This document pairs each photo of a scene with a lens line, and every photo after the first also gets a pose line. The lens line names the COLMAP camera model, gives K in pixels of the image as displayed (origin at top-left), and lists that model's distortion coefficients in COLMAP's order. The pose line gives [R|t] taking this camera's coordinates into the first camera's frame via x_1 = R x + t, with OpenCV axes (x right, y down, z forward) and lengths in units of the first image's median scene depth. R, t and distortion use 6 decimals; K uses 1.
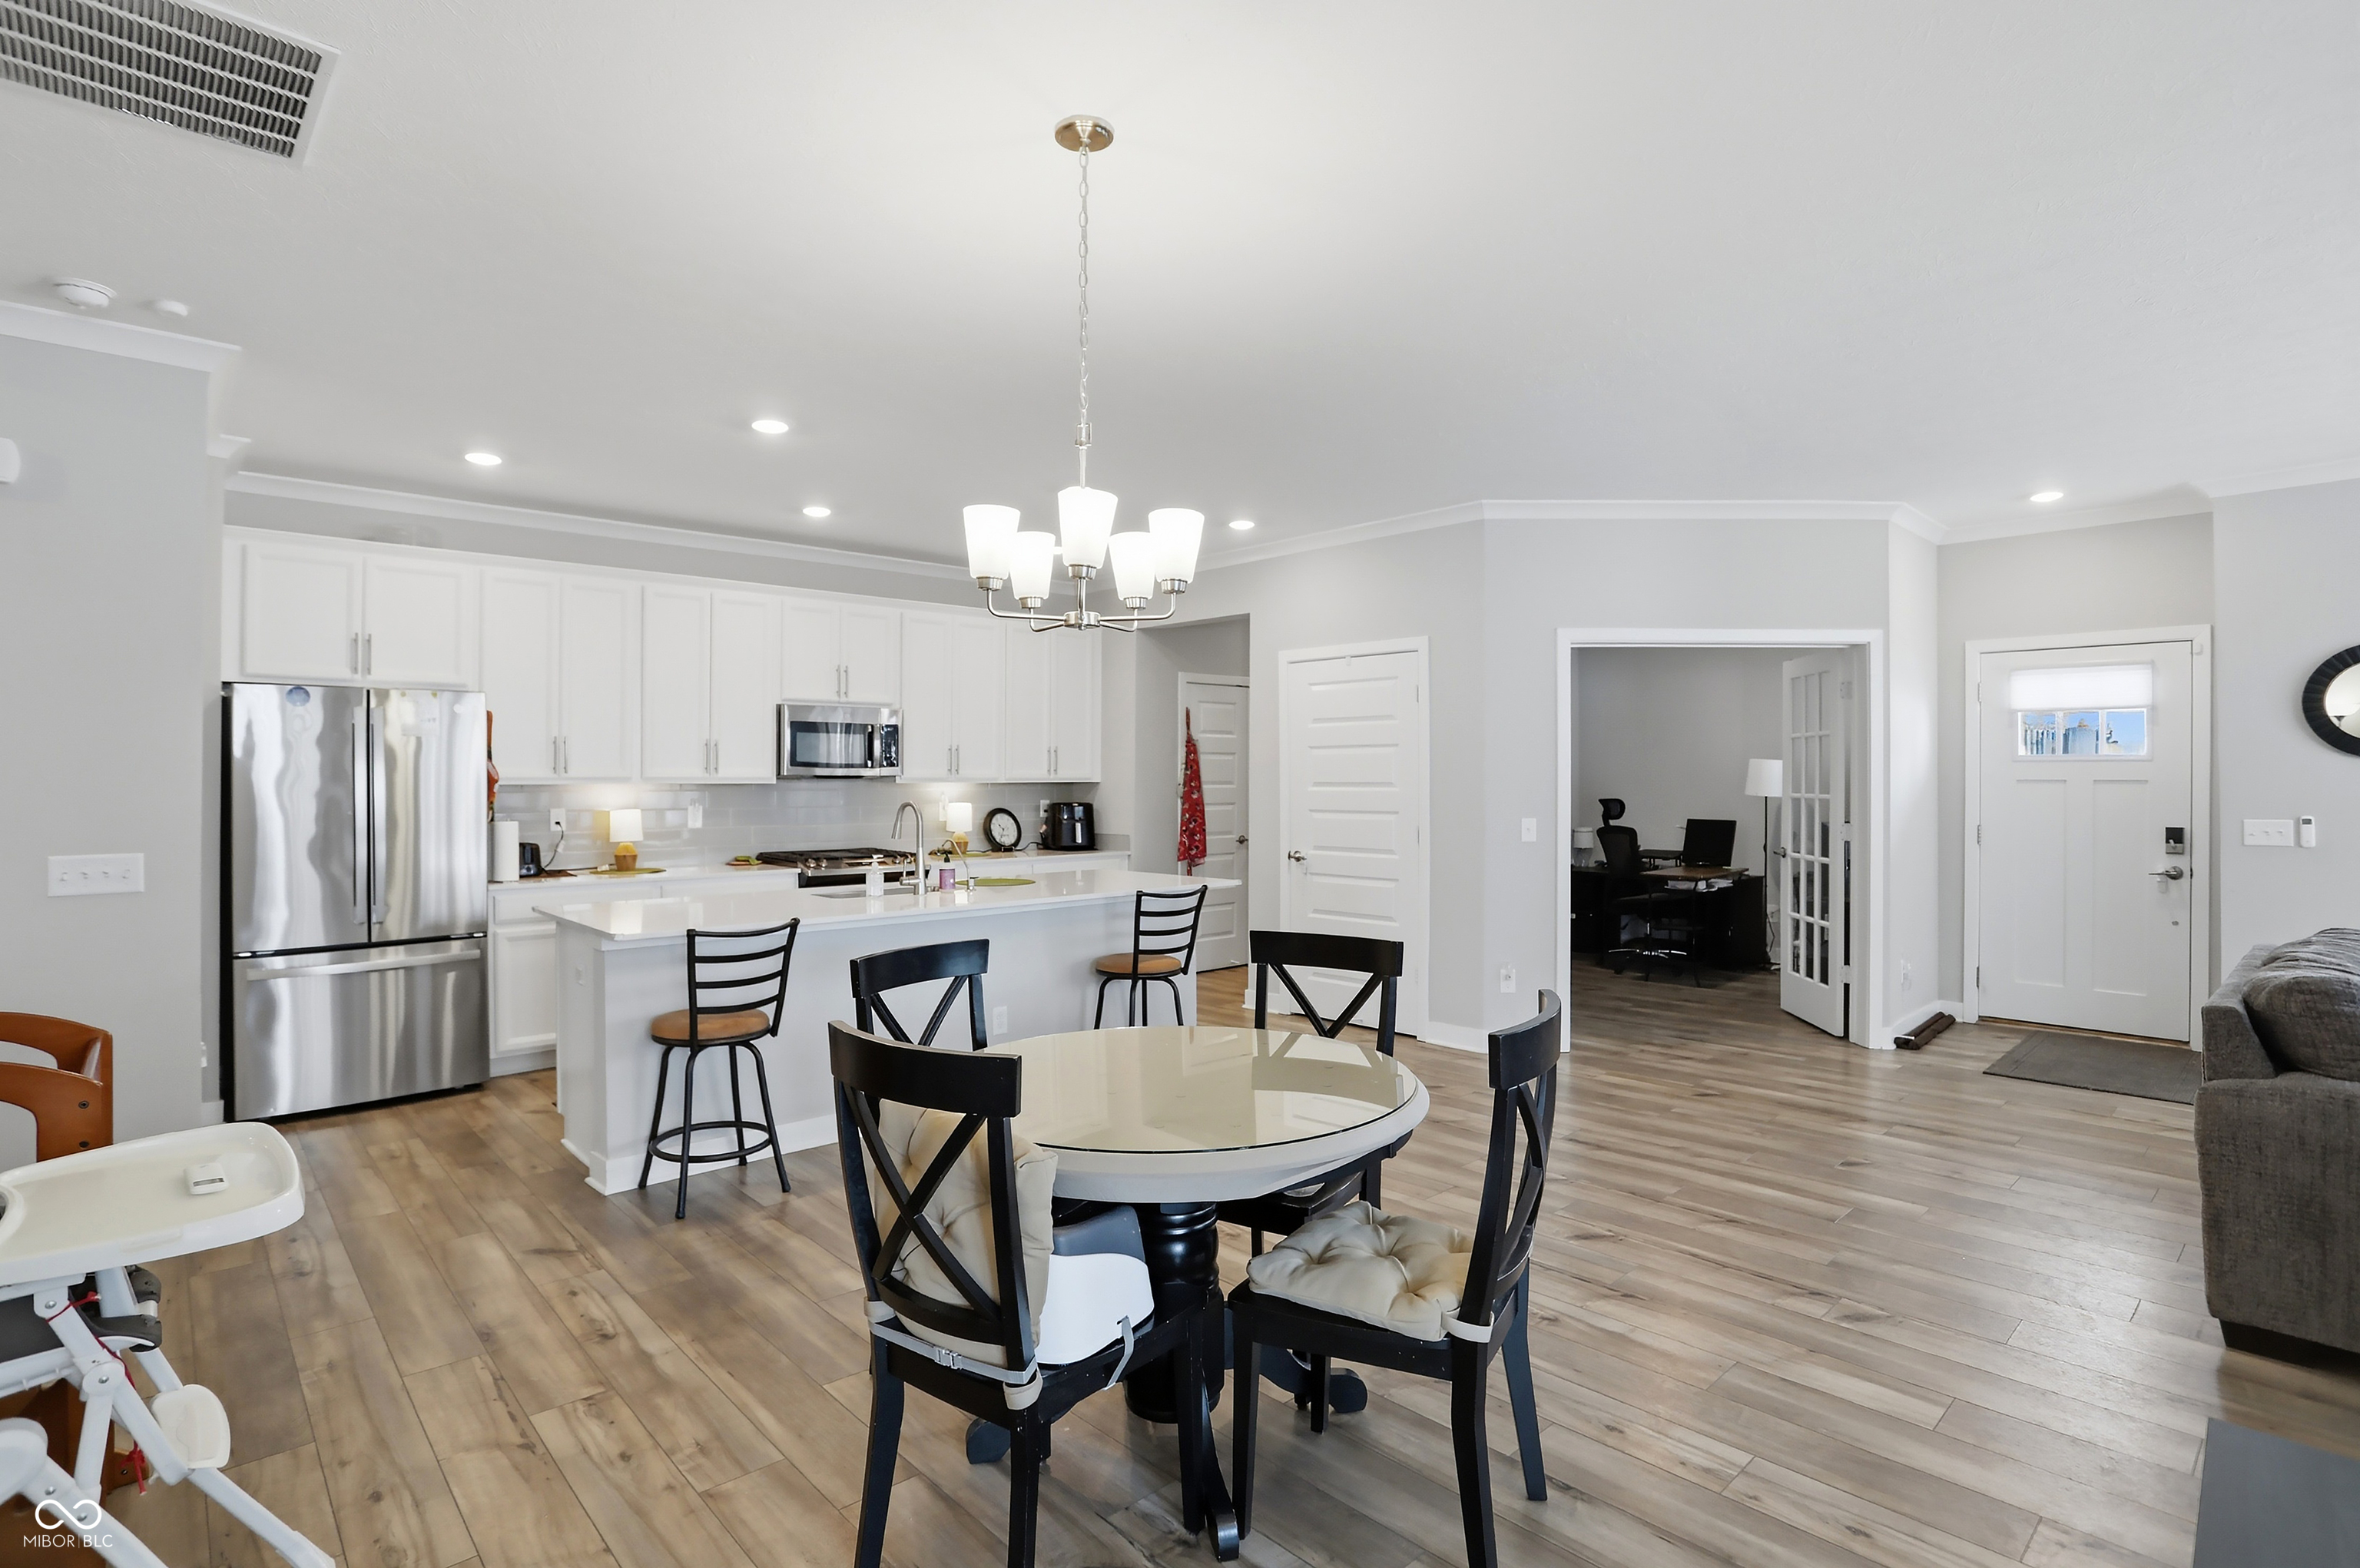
lens RADIAL K [[1163.6, 0, 1184.5], [0, 1163.6, 778.0], [0, 0, 1]] dist [-0.076882, 0.032333]
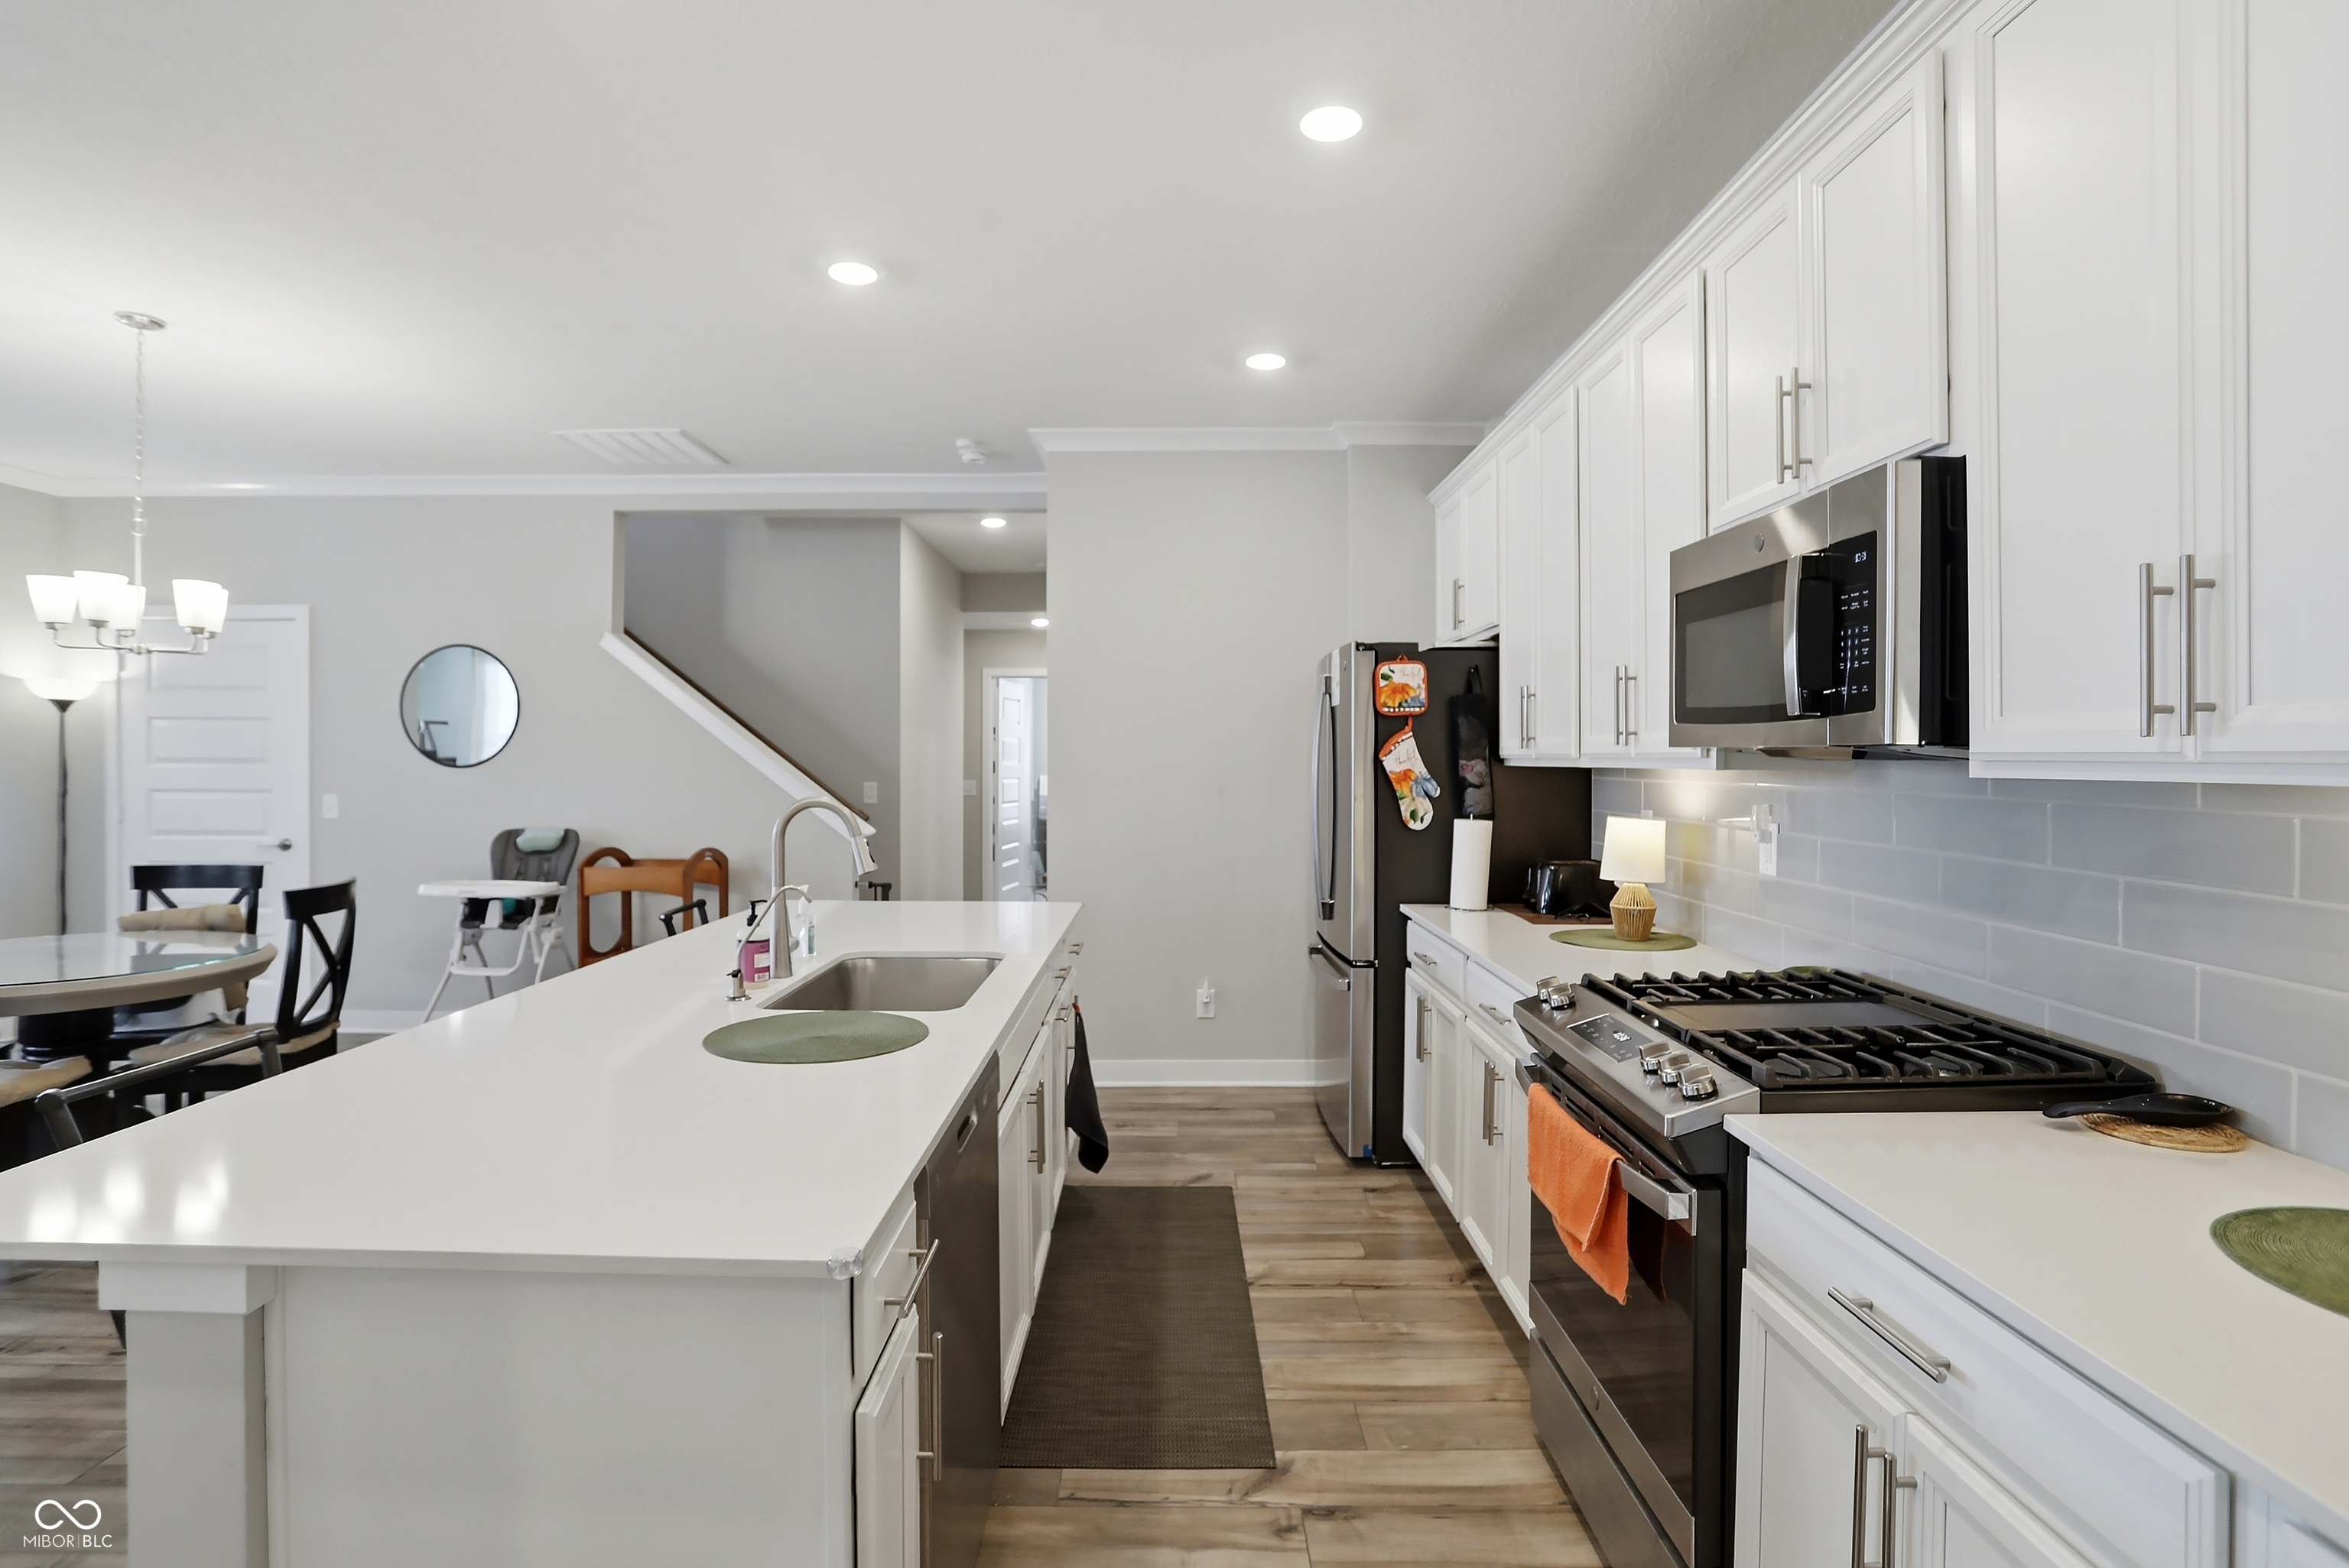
lens RADIAL K [[1171.0, 0, 1177.6], [0, 1171.0, 765.8], [0, 0, 1]] dist [-0.078373, 0.032402]
pose [[-0.682174, 0.004736, -0.731174, 0.024472], [-0.001446, 0.999968, 0.007826, 0.000902], [0.731188, 0.006396, -0.682146, 1.197964]]
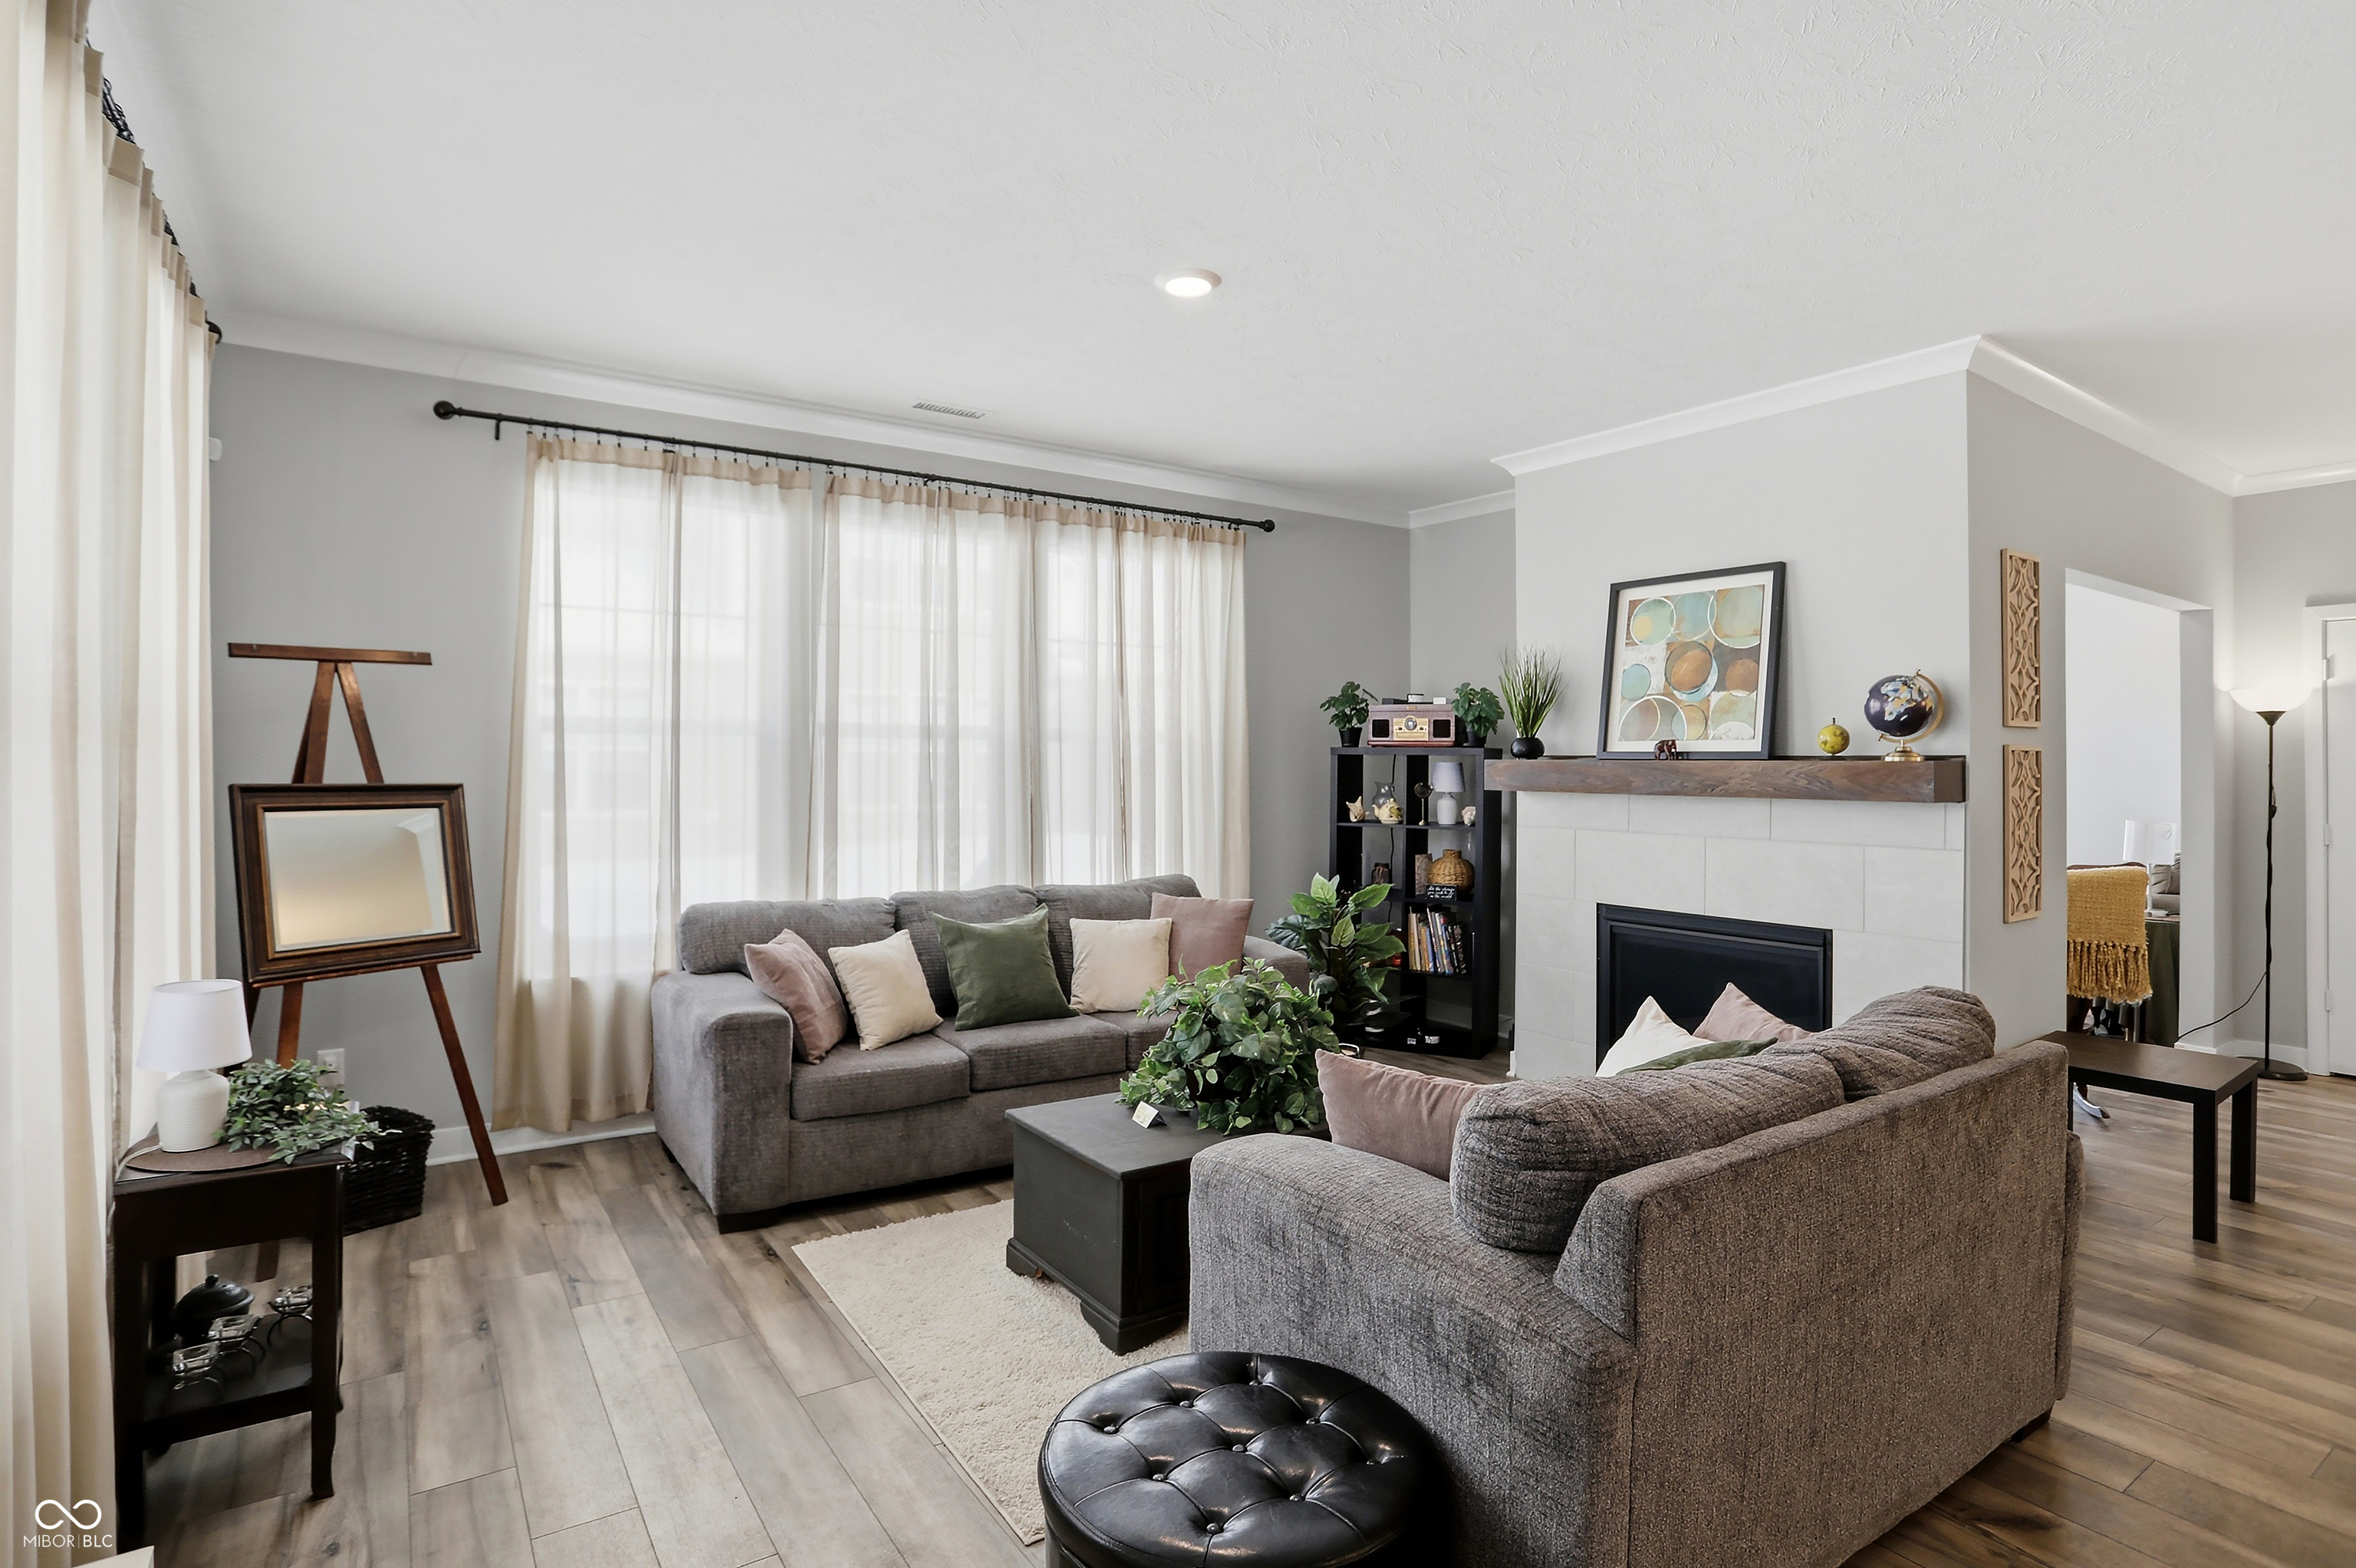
lens RADIAL K [[1161.5, 0, 1182.5], [0, 1161.5, 778.0], [0, 0, 1]] dist [-0.076882, 0.032333]
pose [[-0.985625, -0.007520, 0.168782, 0.654588], [-0.004161, 0.999786, 0.020247, -0.007785], [-0.168898, 0.019254, -0.985445, 0.871322]]
